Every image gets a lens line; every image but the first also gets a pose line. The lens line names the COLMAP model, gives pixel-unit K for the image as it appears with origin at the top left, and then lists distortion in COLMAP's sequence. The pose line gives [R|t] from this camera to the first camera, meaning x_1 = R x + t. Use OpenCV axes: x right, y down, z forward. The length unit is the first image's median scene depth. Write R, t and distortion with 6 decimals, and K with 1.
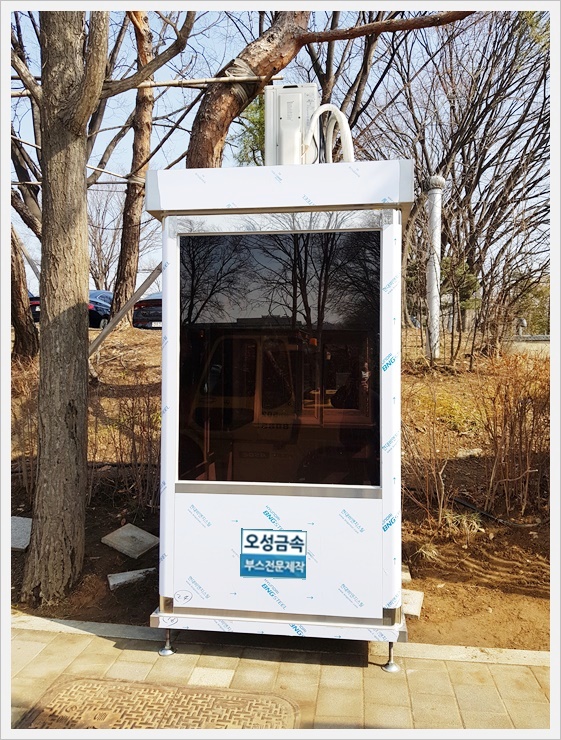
lens RADIAL K [[569.4, 0, 282.2], [0, 569.4, 358.2], [0, 0, 1]] dist [-0.003003, -0.002770]
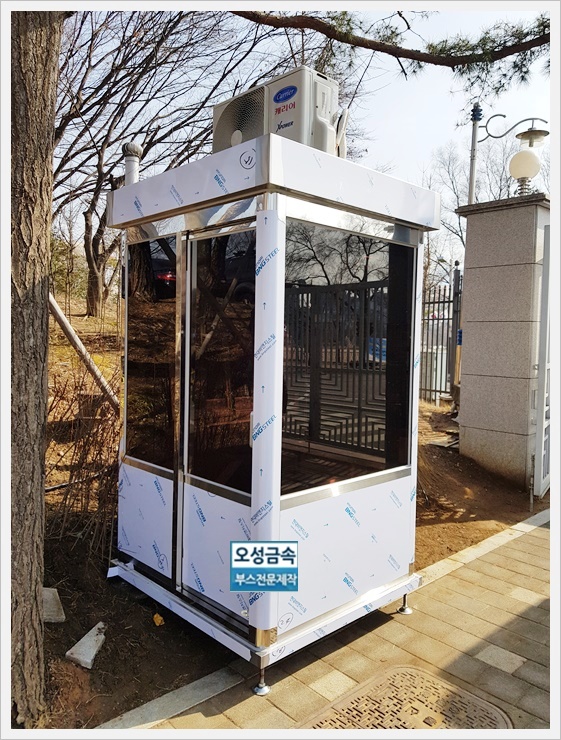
lens RADIAL K [[569.4, 0, 282.2], [0, 569.4, 358.2], [0, 0, 1]] dist [-0.003003, -0.002770]
pose [[0.624415, -0.018439, 0.780875, -0.747033], [-0.031829, 0.998290, 0.049024, -0.038201], [-0.780444, -0.055466, 0.622761, 0.389551]]
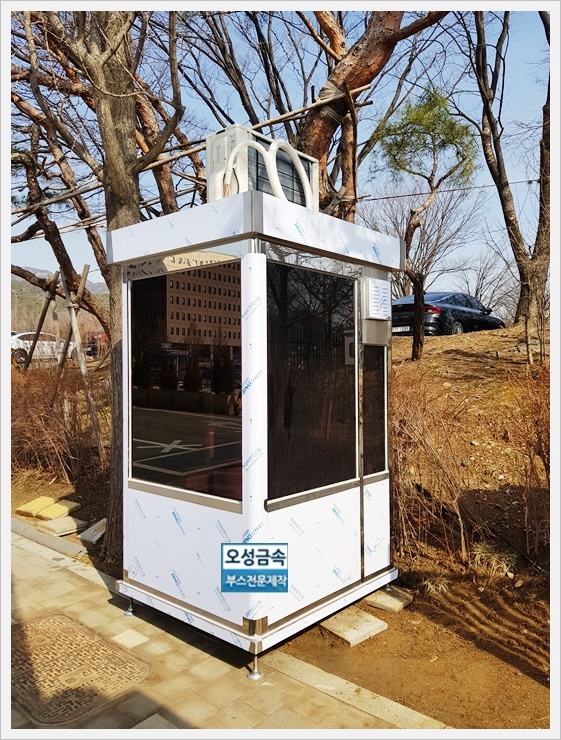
lens RADIAL K [[562.7, 0, 280.5], [0, 562.7, 370.0], [0, 0, 1]] dist [0.003393, 0.000453]
pose [[0.829348, -0.006074, -0.558700, 0.666804], [0.018349, 0.999698, 0.016369, -0.030714], [0.558432, -0.023827, 0.829208, 0.142548]]
